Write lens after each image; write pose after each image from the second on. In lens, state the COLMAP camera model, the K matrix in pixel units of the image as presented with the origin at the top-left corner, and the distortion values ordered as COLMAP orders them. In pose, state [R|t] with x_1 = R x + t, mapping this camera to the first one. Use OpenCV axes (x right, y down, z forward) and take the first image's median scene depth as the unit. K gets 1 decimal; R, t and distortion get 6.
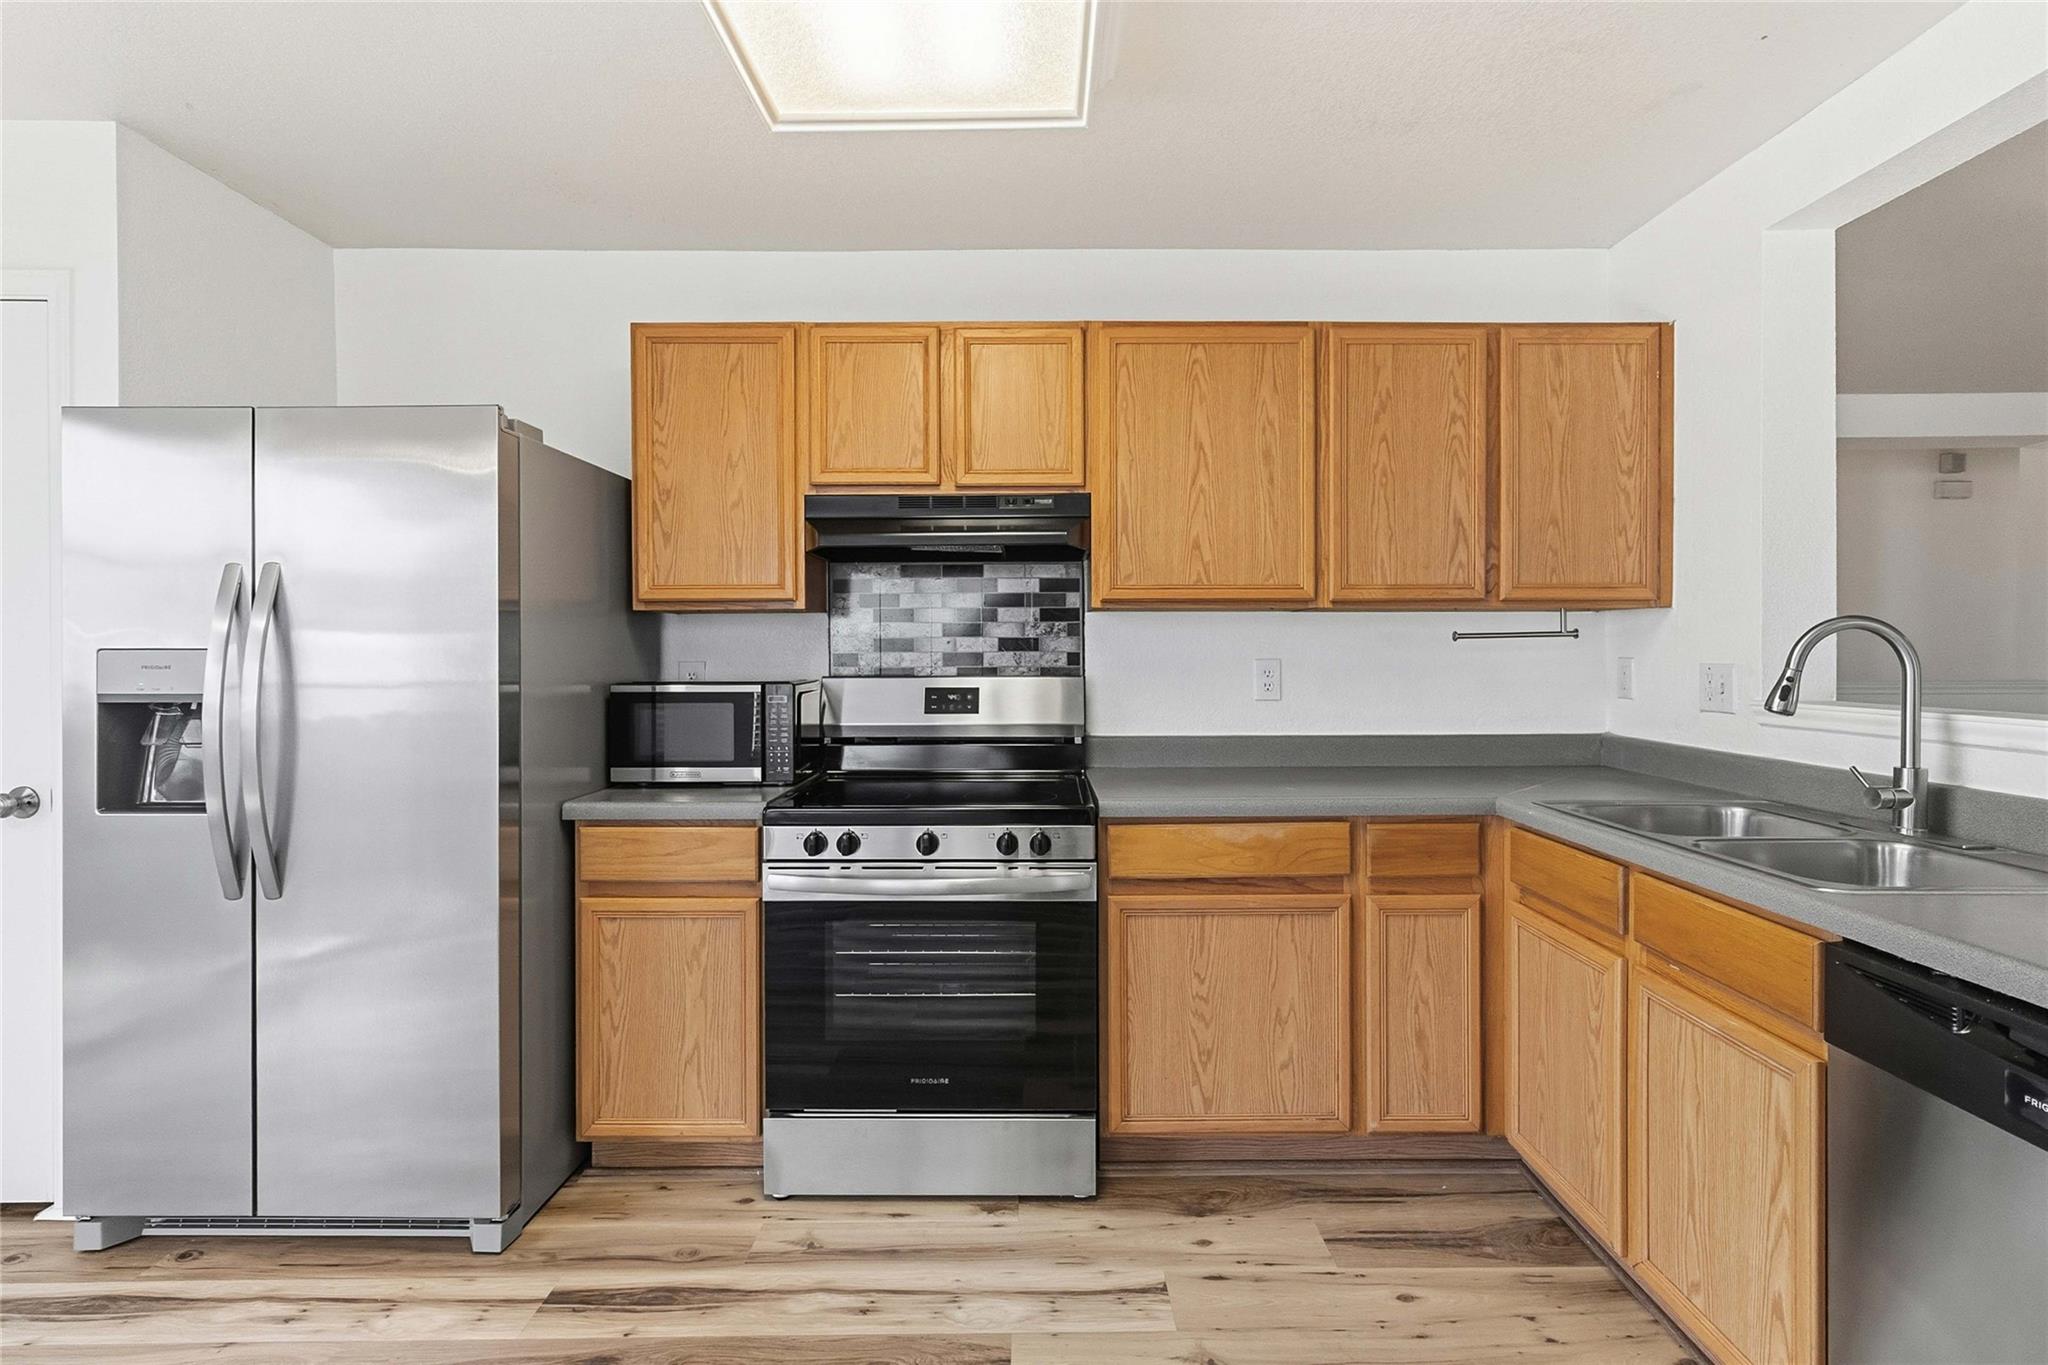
lens RADIAL K [[979.6, 0, 1030.4], [0, 979.6, 657.0], [0, 0, 1]] dist [0.001476, 0.001680]
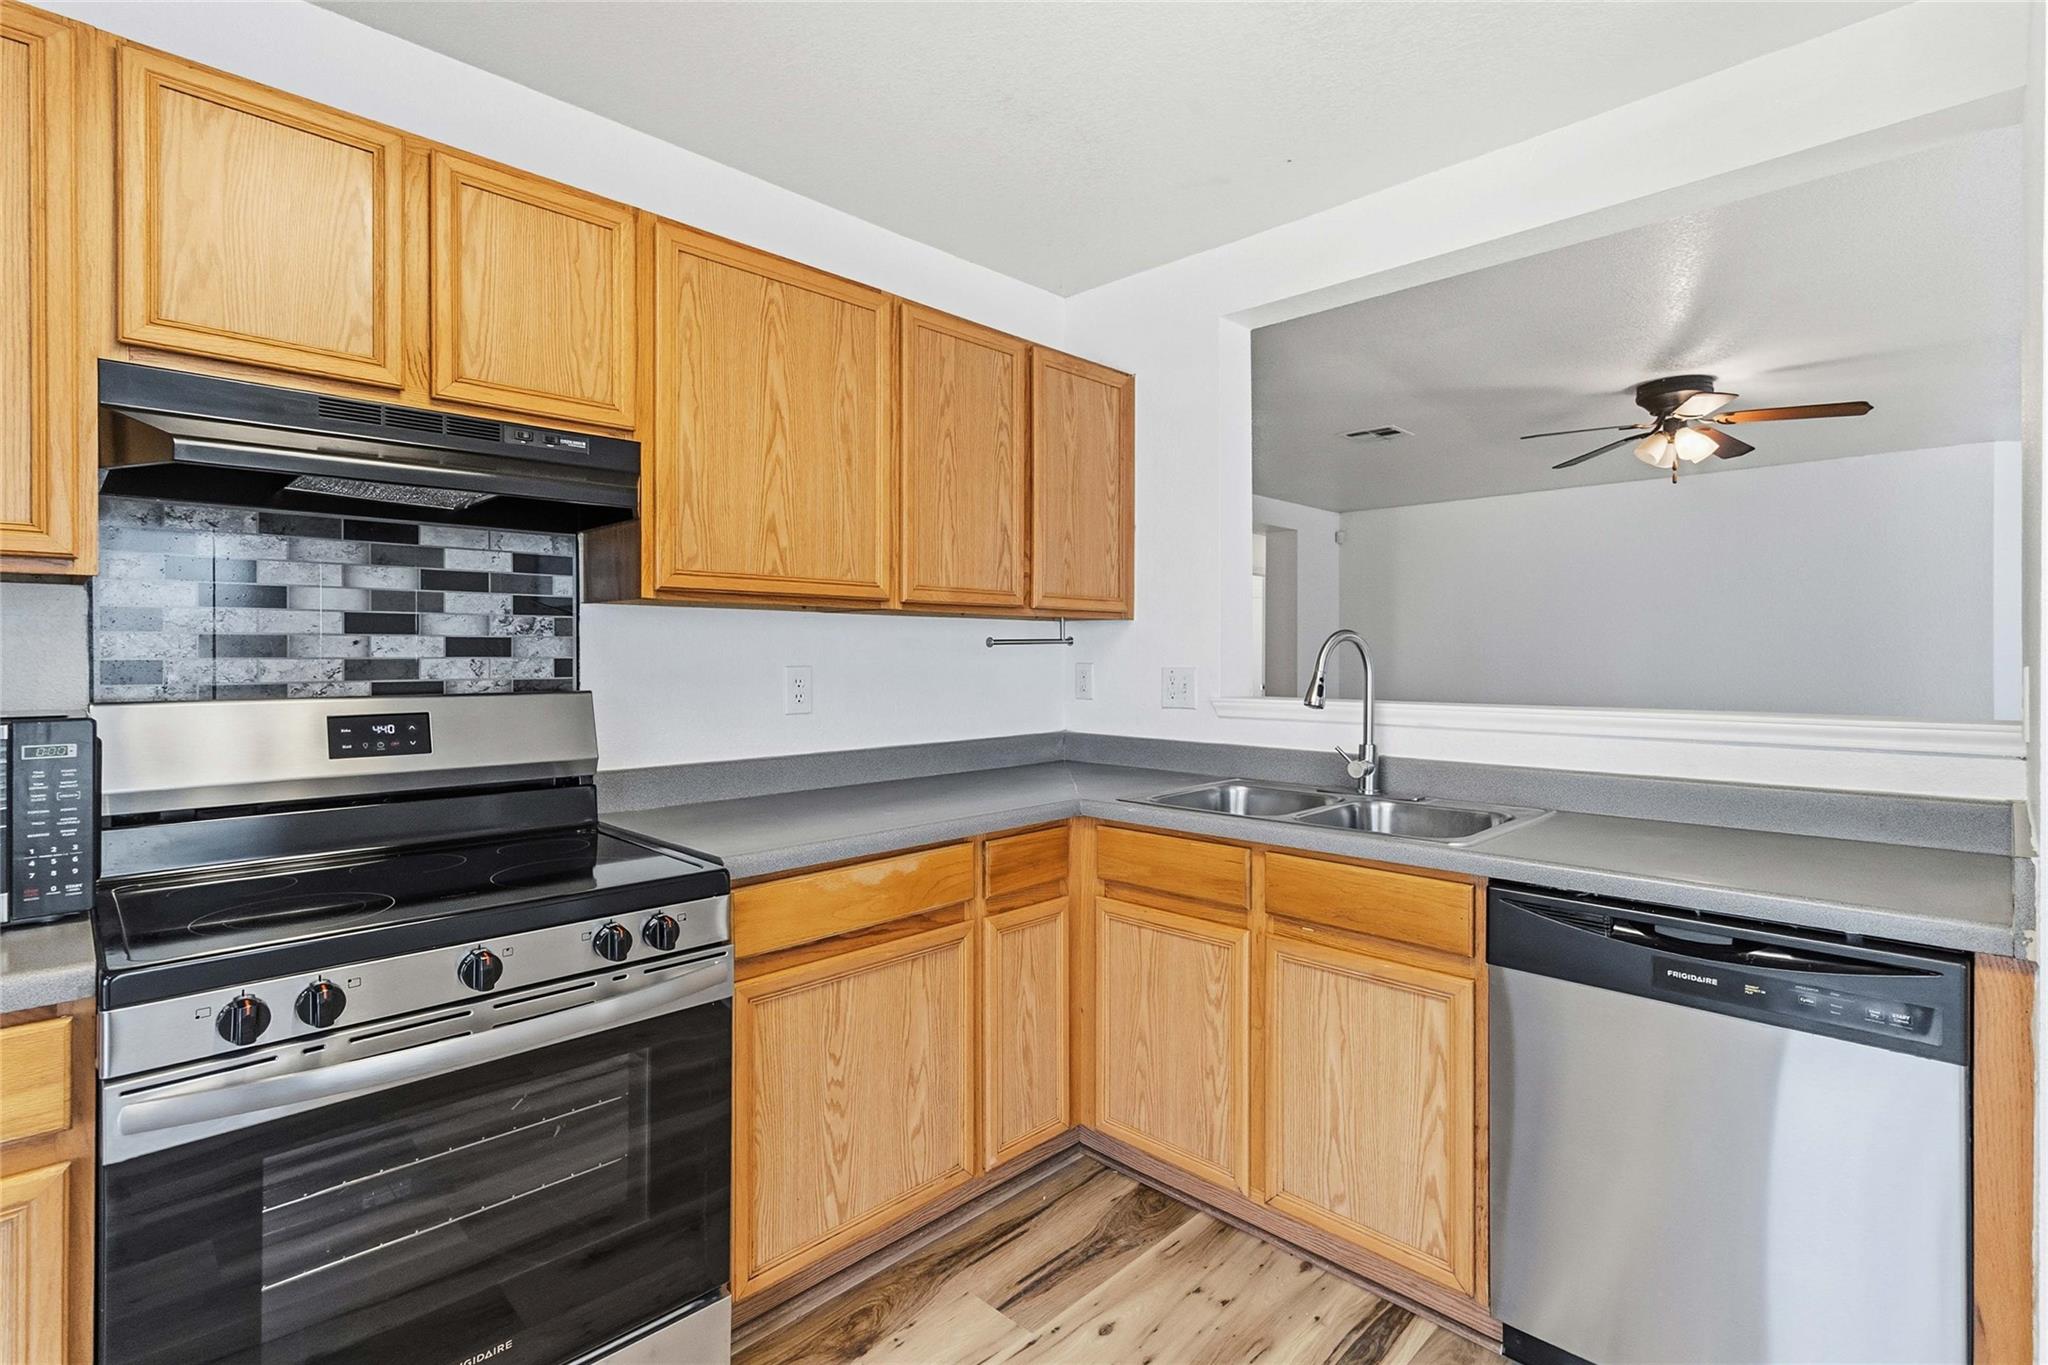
lens RADIAL K [[979.6, 0, 1044.3], [0, 979.6, 655.1], [0, 0, 1]] dist [0.001476, 0.001680]
pose [[0.693953, 0.002102, 0.720017, -0.292429], [0.003717, 0.999972, -0.006501, -0.001606], [-0.720011, 0.007188, 0.693926, 0.308144]]
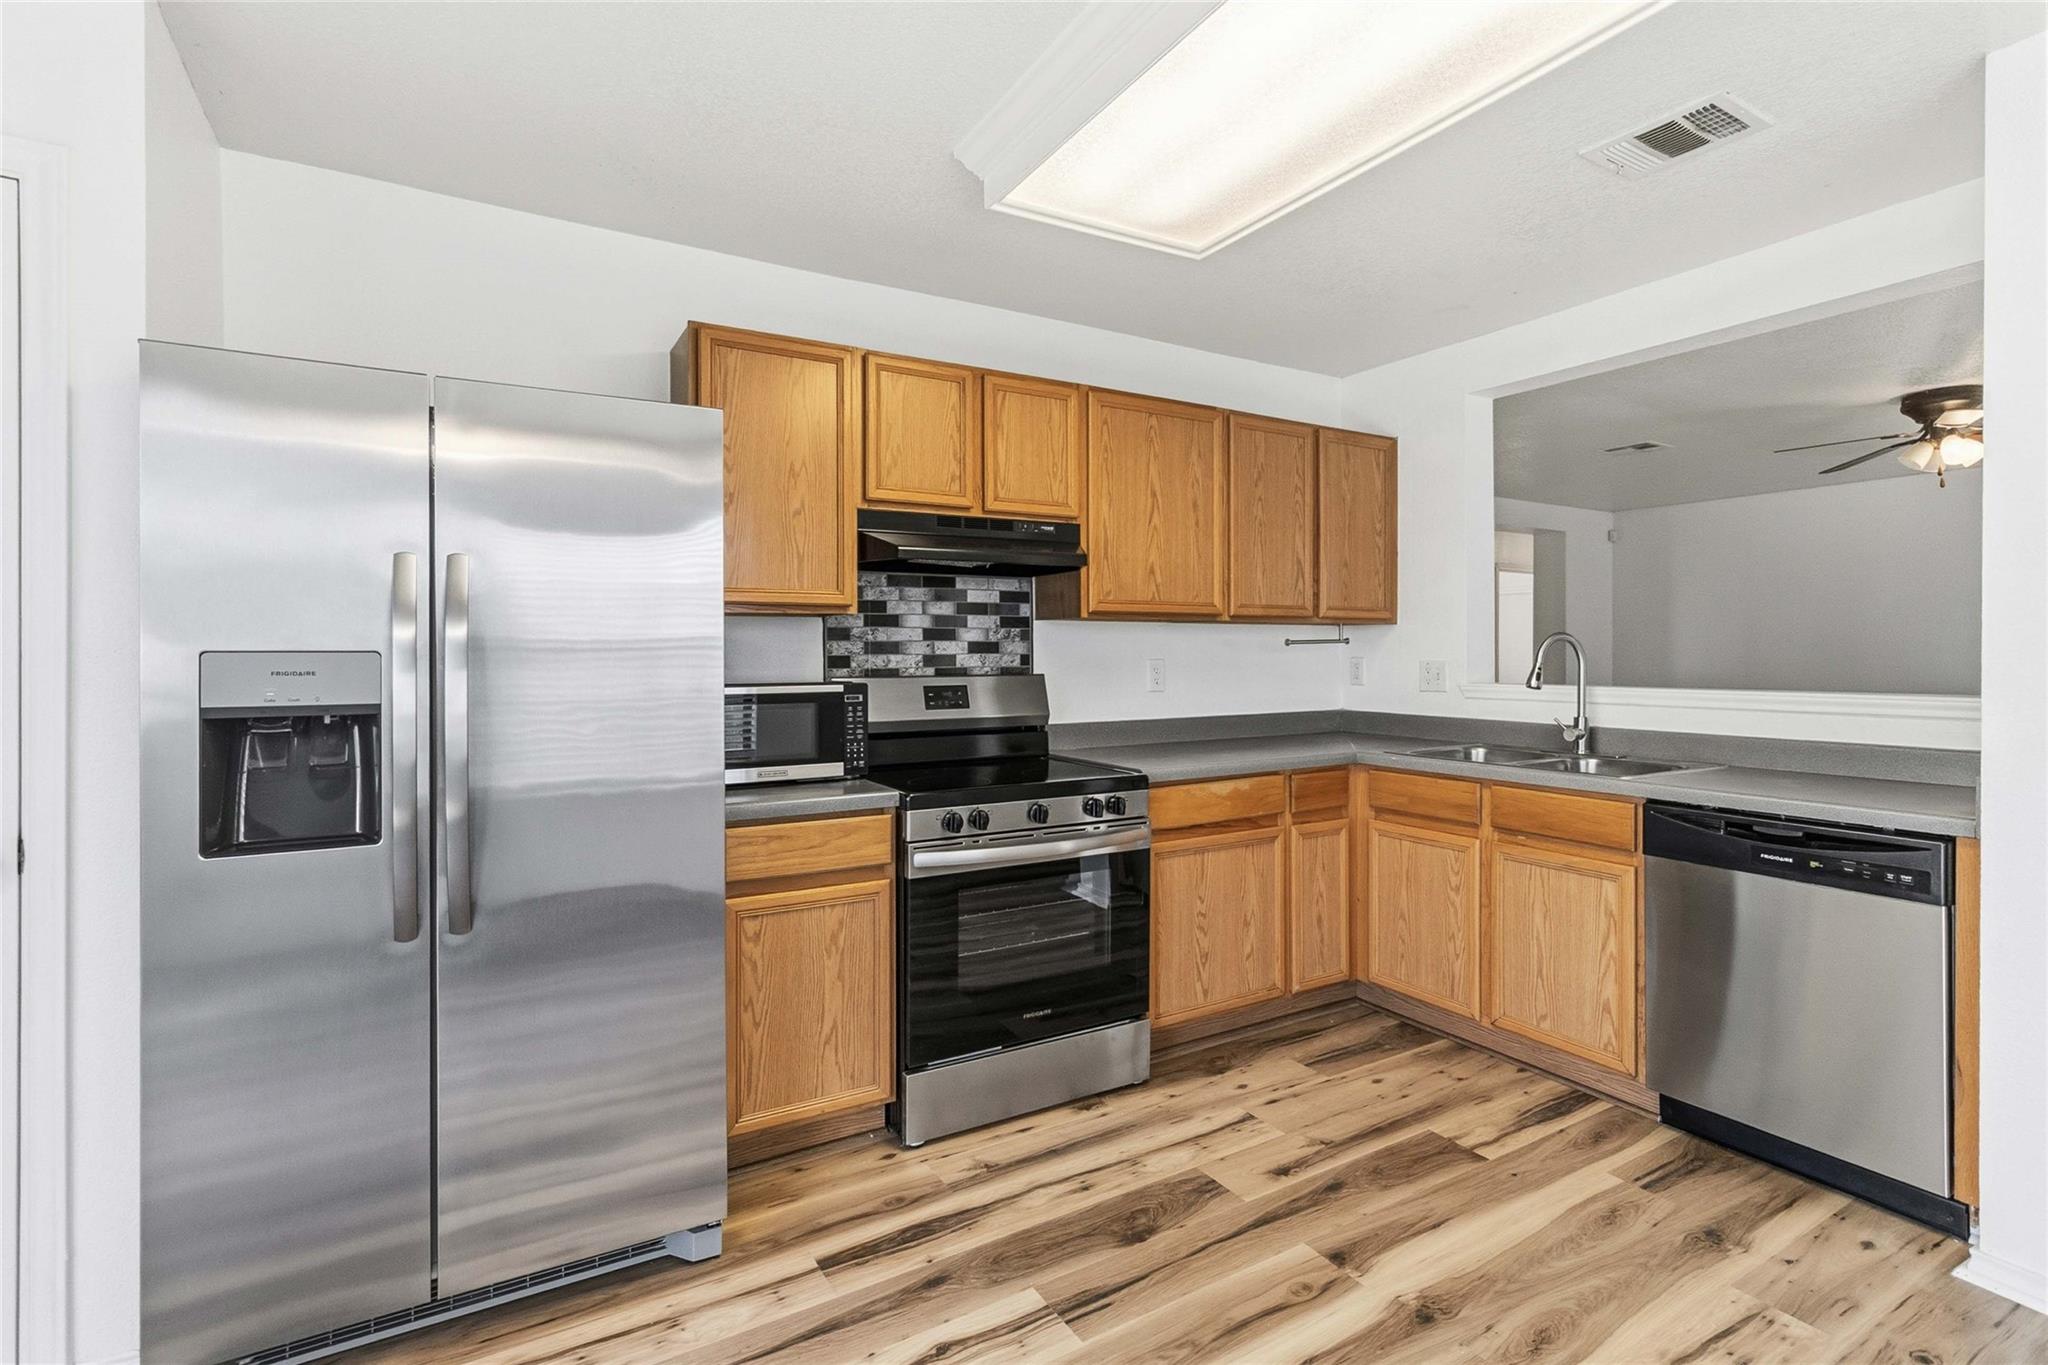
lens RADIAL K [[979.6, 0, 1038.4], [0, 979.6, 654.8], [0, 0, 1]] dist [0.001476, 0.001680]
pose [[0.858125, -0.001872, 0.513437, -0.694480], [0.004751, 0.999979, -0.004294, 0.001115], [-0.513418, 0.006124, 0.858117, -0.025365]]
